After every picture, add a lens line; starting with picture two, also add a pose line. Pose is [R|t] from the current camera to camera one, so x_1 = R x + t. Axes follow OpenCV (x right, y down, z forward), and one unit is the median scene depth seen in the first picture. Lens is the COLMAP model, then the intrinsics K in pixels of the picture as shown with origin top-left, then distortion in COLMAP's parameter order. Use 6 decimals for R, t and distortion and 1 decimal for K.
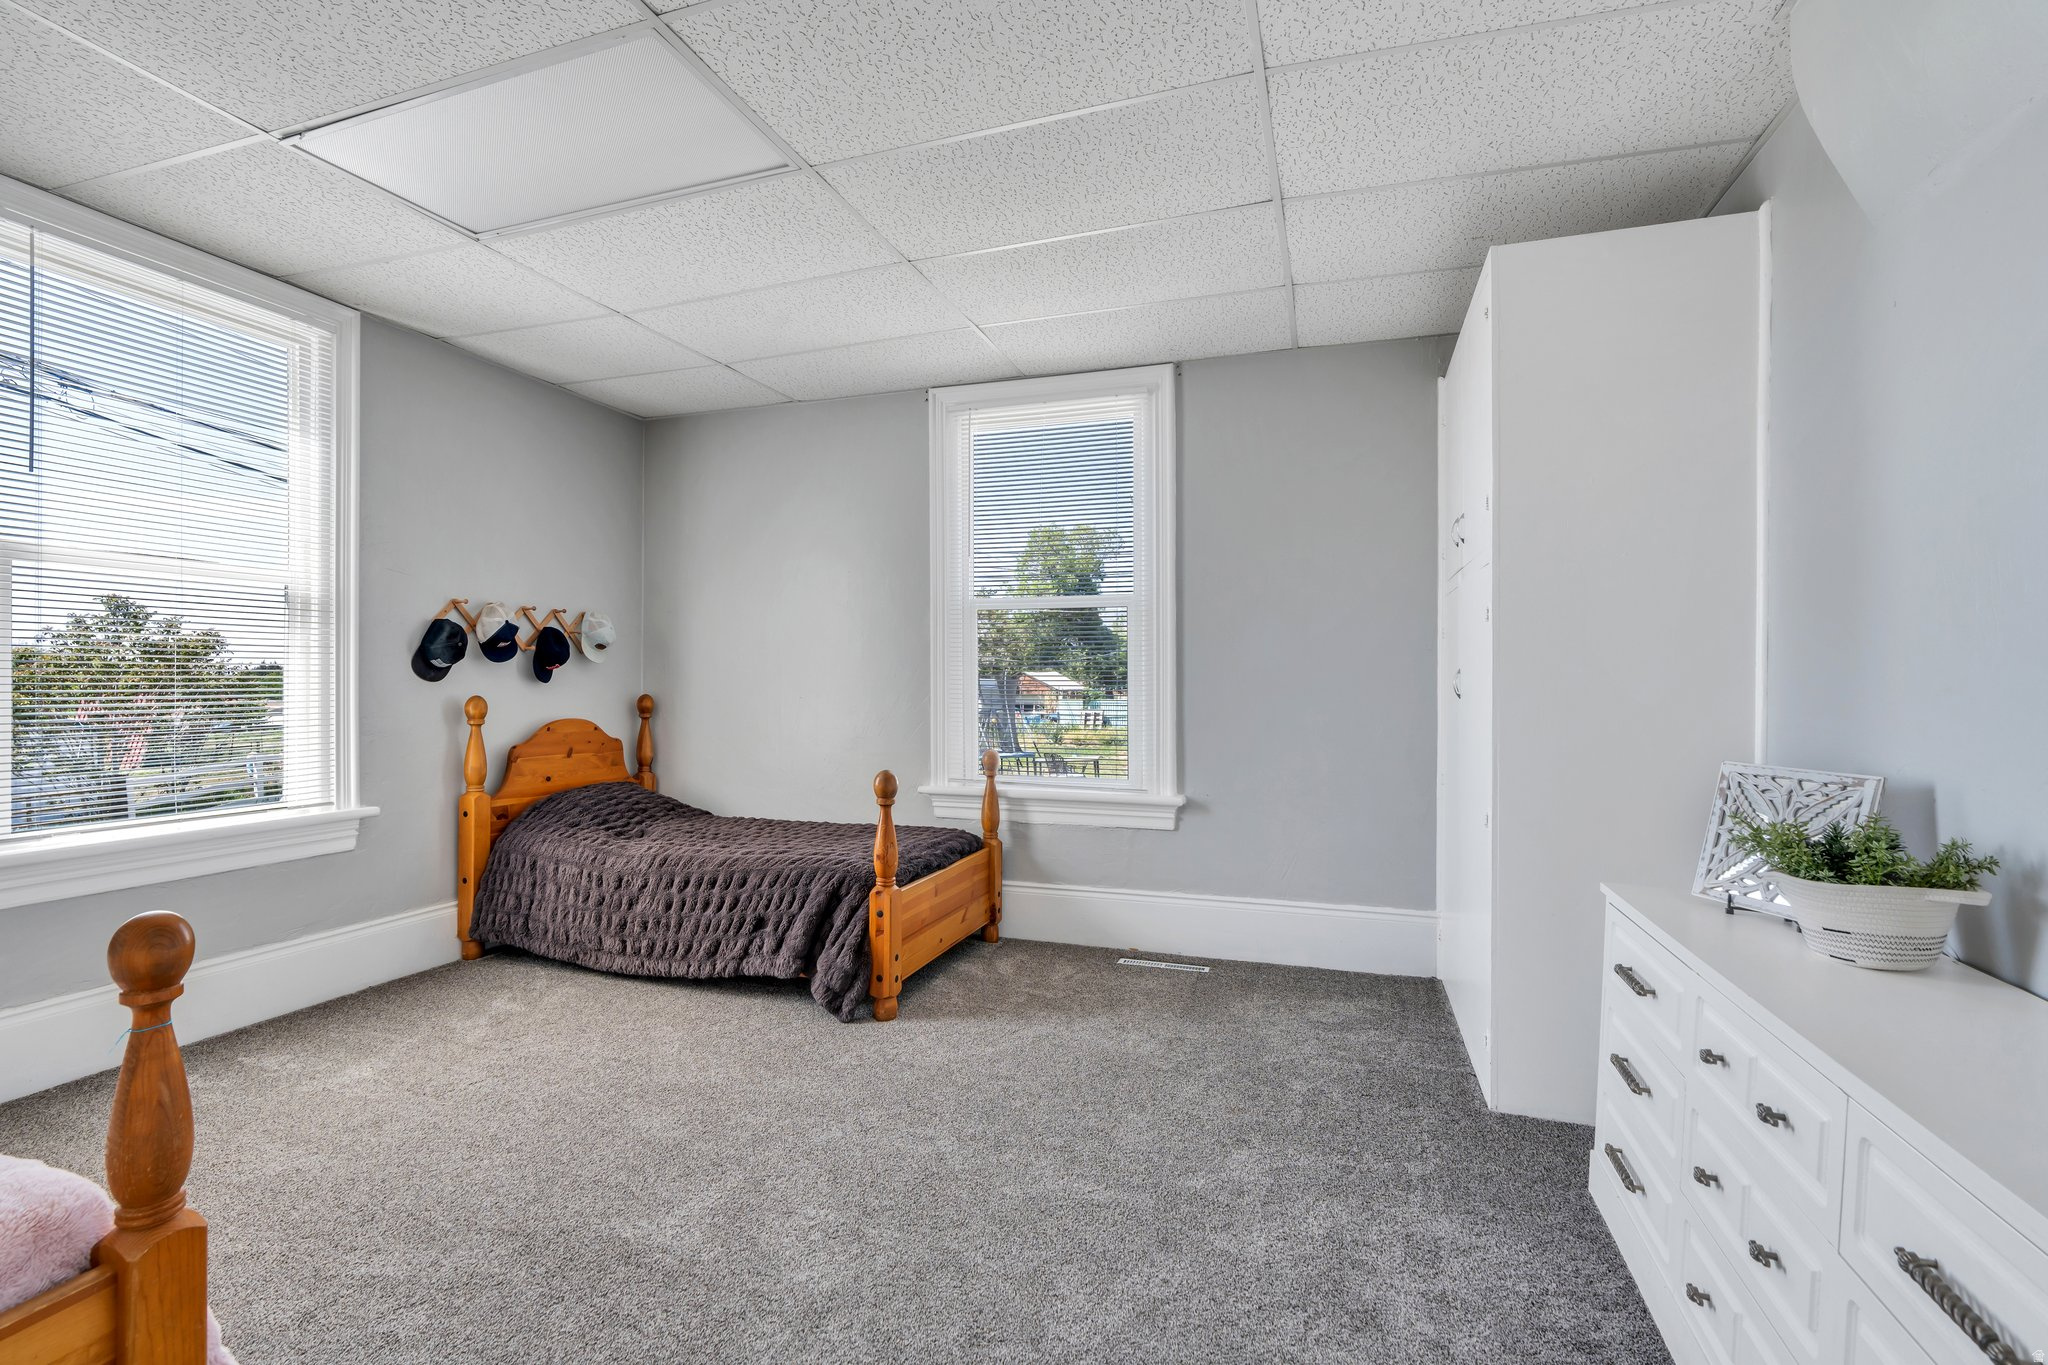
lens RADIAL K [[921.9, 0, 1029.6], [0, 921.9, 678.1], [0, 0, 1]] dist [-0.002932, 0.000287]
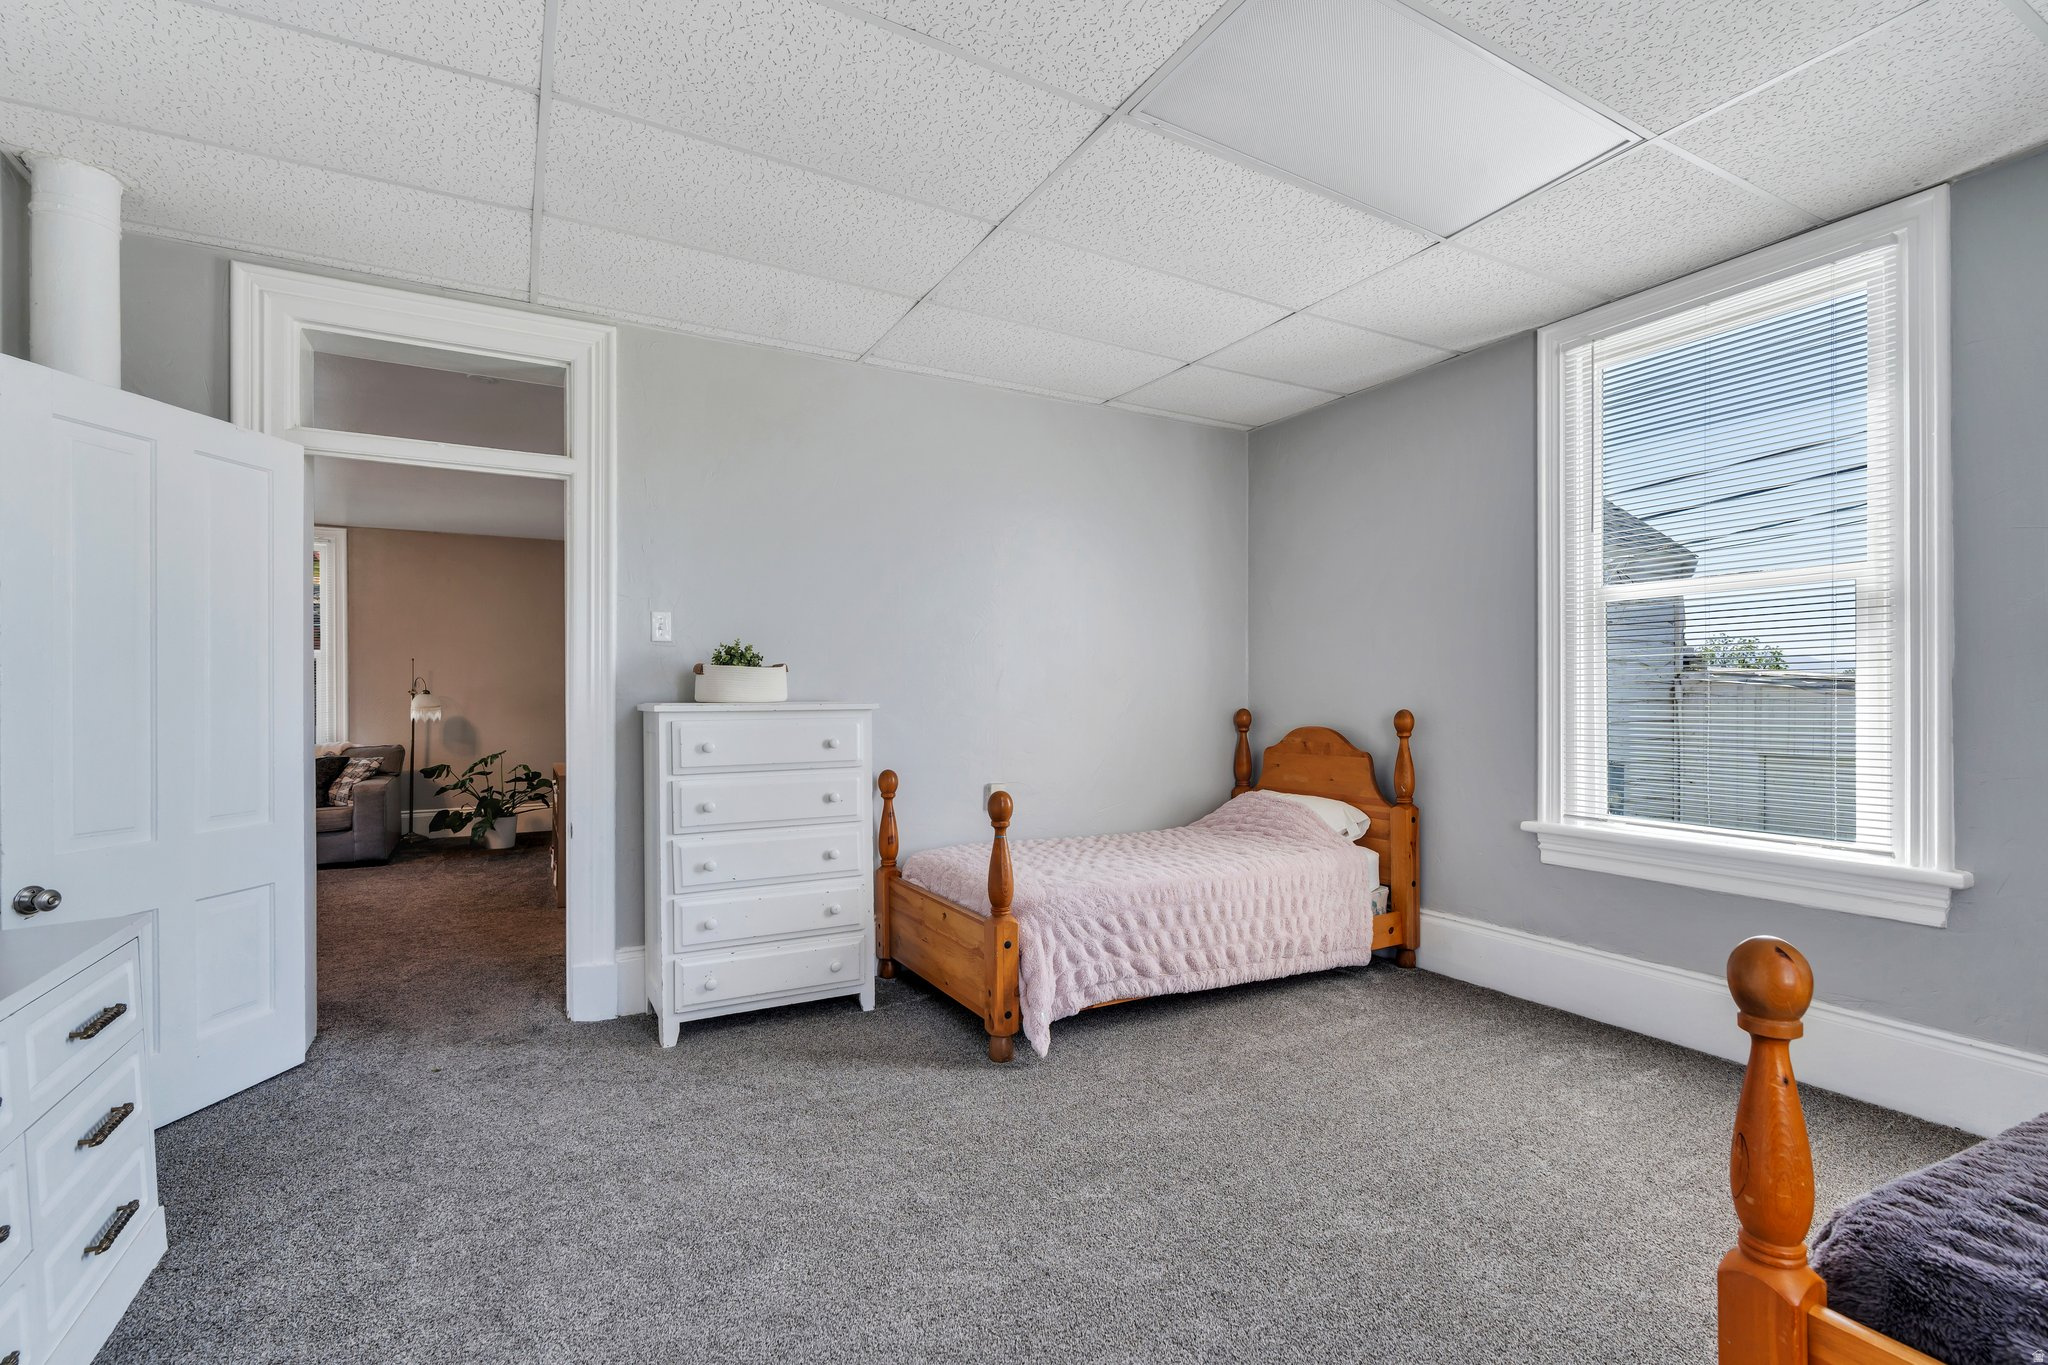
lens RADIAL K [[921.9, 0, 1029.6], [0, 921.9, 678.1], [0, 0, 1]] dist [-0.002932, 0.000287]
pose [[-0.682681, -0.015977, -0.730542, 0.302265], [0.000768, 0.999745, -0.022582, 0.006338], [0.730716, -0.015977, -0.682495, 1.021462]]
